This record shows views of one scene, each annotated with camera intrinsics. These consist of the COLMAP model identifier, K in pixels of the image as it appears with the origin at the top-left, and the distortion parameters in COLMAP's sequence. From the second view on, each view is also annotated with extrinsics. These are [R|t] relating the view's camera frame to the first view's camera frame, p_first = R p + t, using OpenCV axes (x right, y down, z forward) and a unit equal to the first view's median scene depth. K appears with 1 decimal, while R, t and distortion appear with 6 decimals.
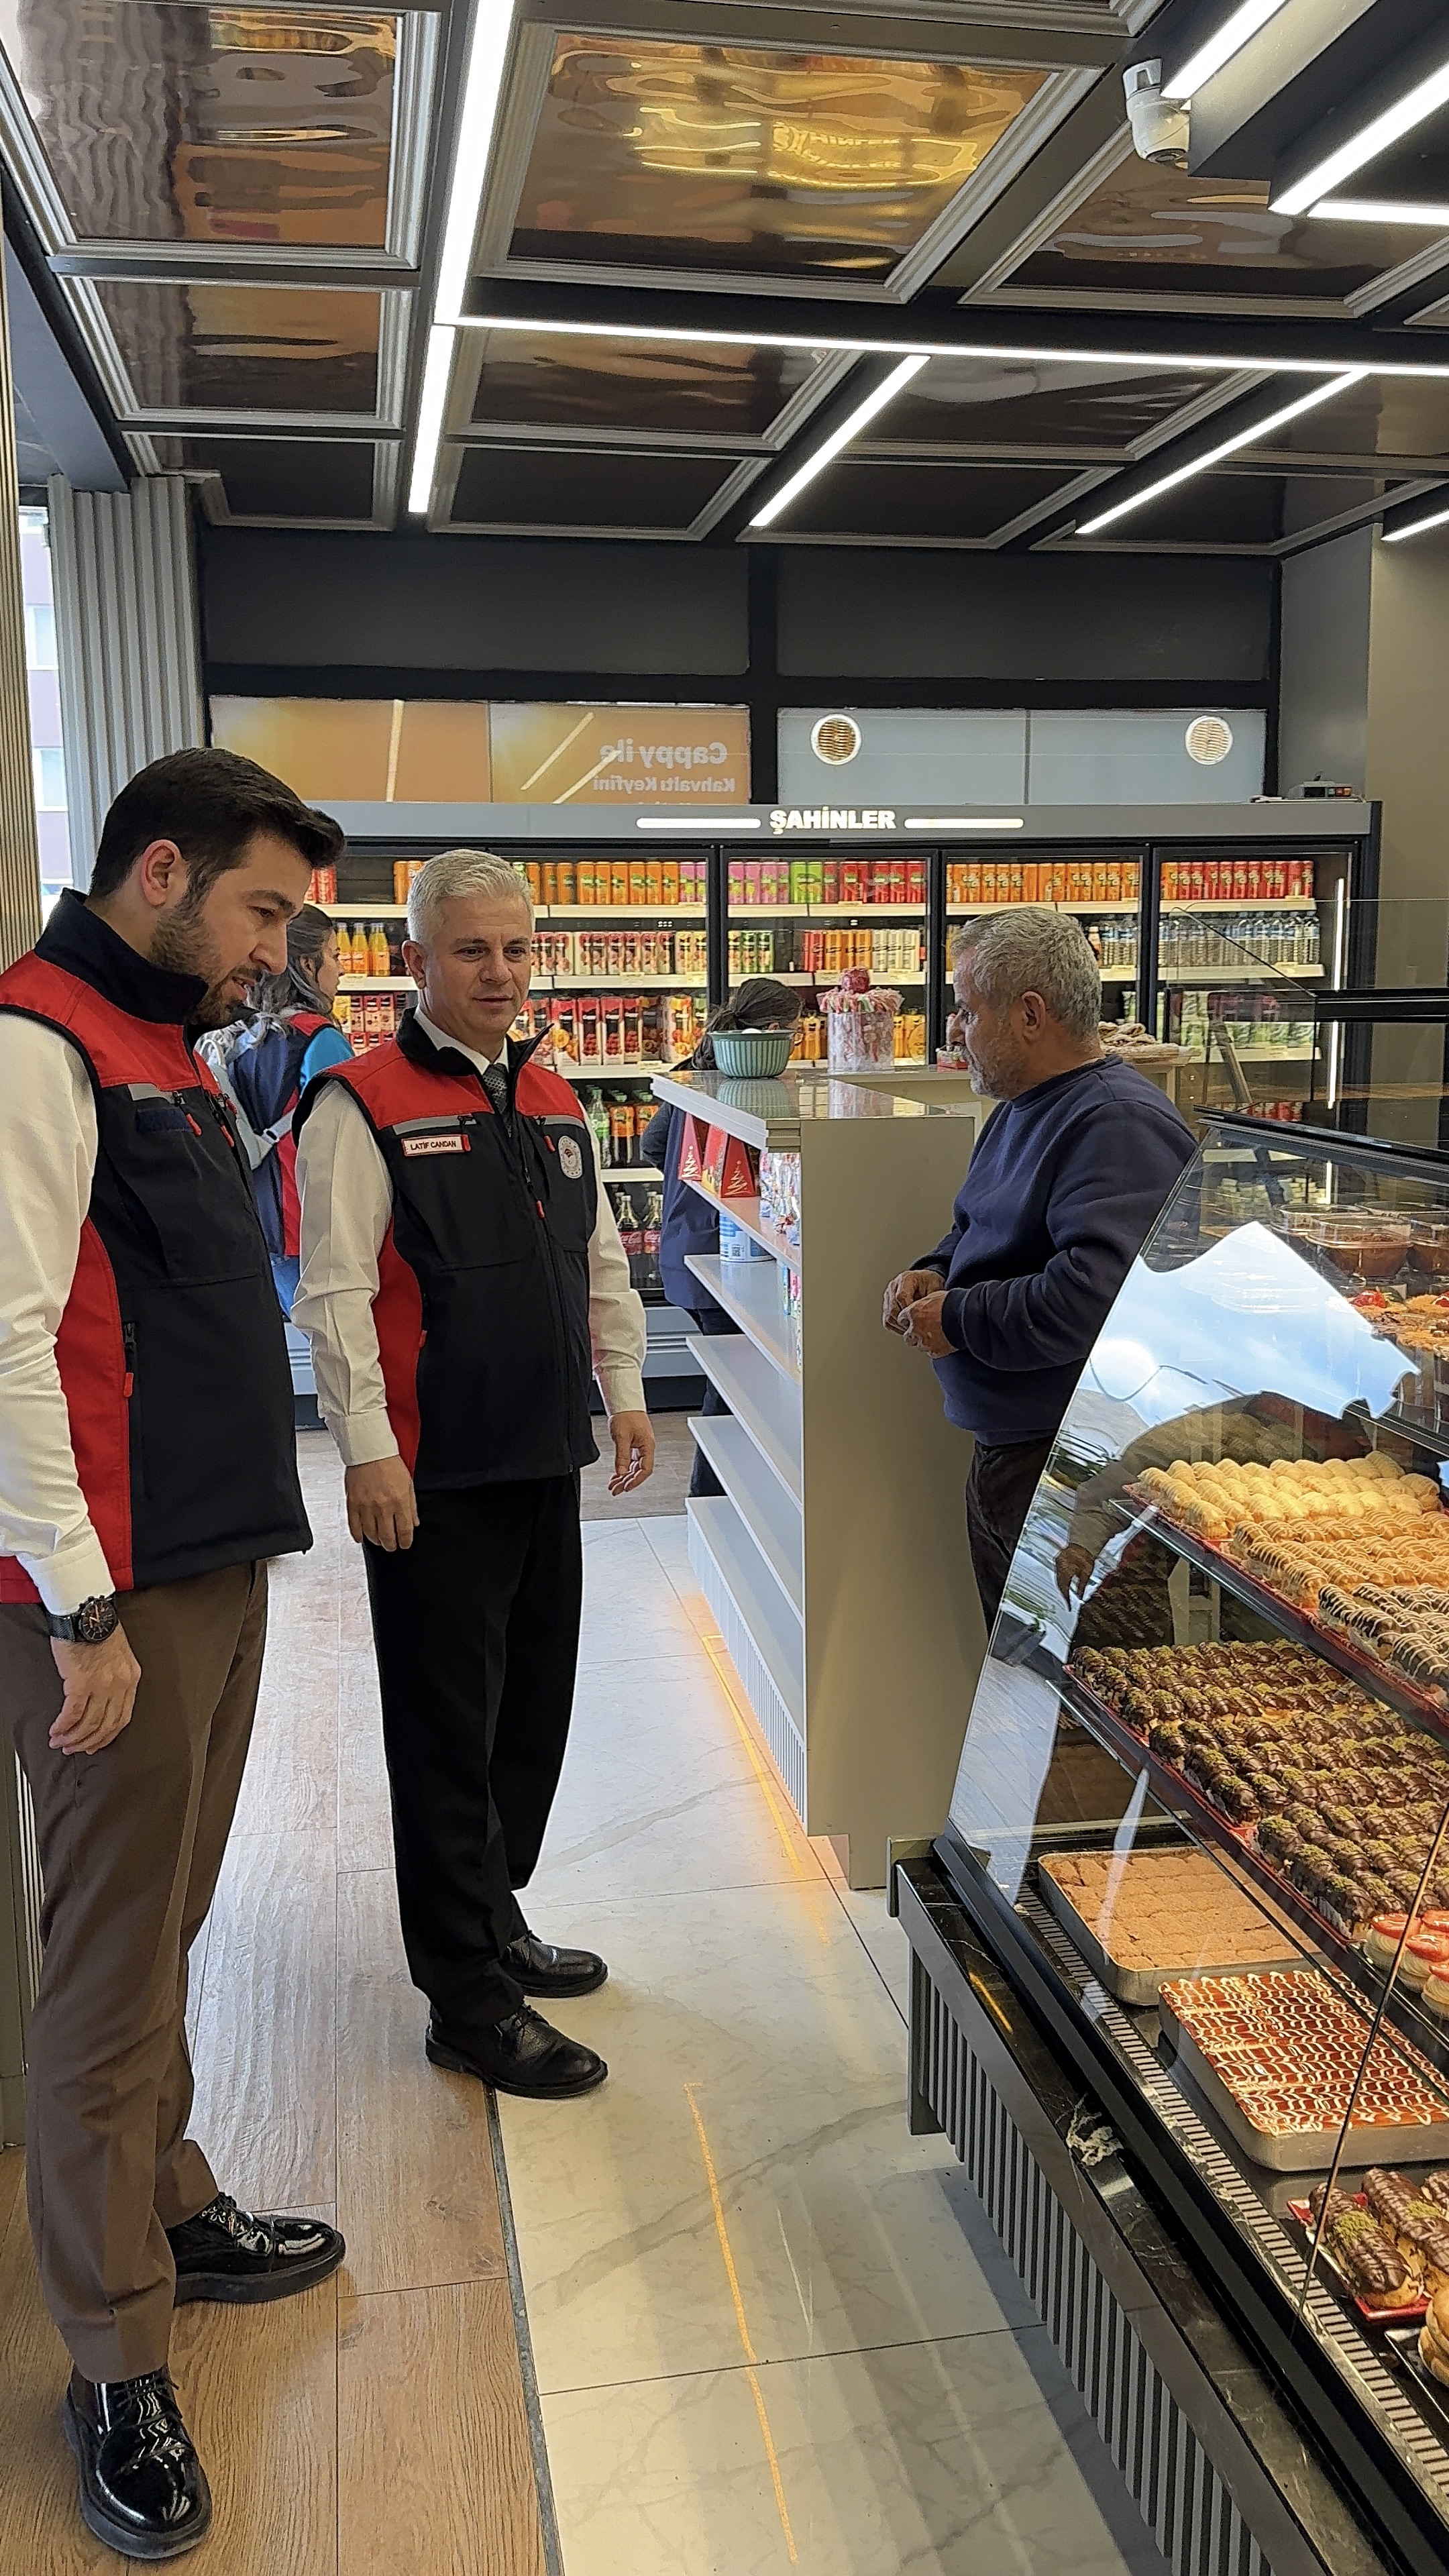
lens RADIAL K [[1948.7, 0, 724.5], [0, 1948.7, 1288.0], [0, 0, 1]] dist [0.152392, -0.235360]
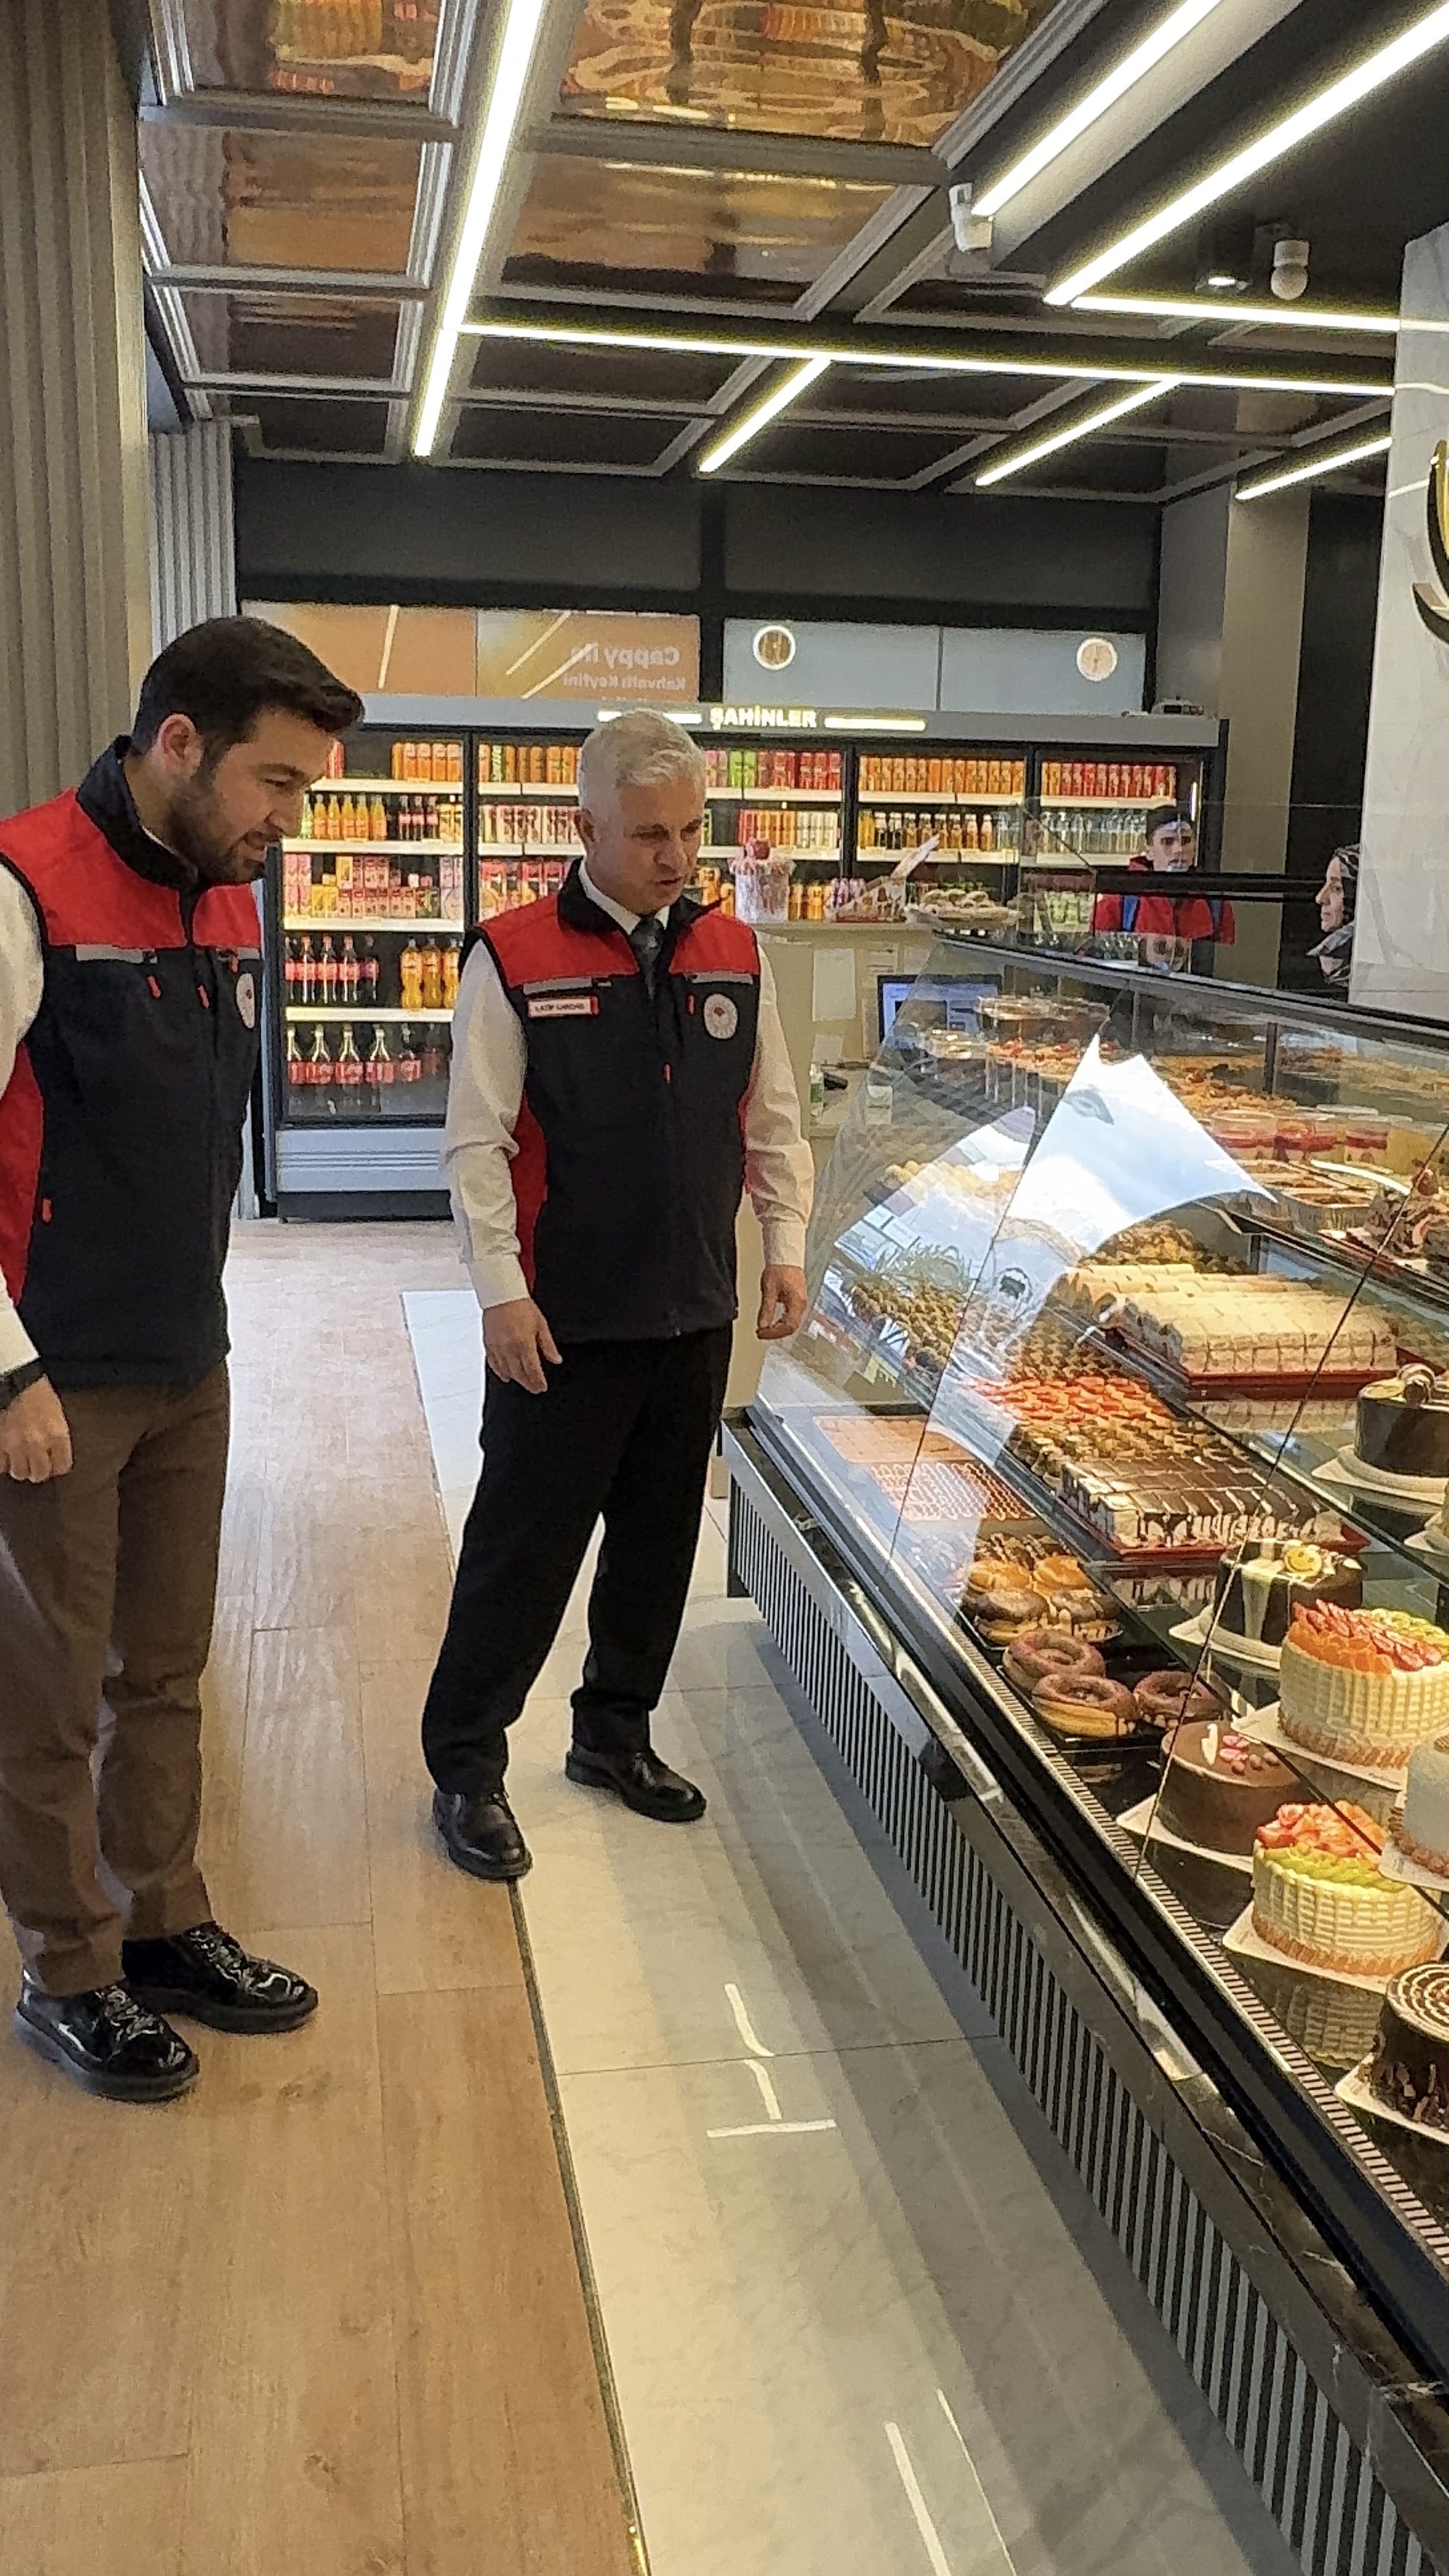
lens RADIAL K [[2056.5, 0, 724.5], [0, 2056.5, 1288.0], [0, 0, 1]] dist [0.000104, 0.000238]
pose [[0.999591, 0.027404, 0.008131, 0.029738], [-0.027751, 0.998549, 0.046159, 0.046954], [-0.006854, -0.046366, 0.998901, -0.245816]]
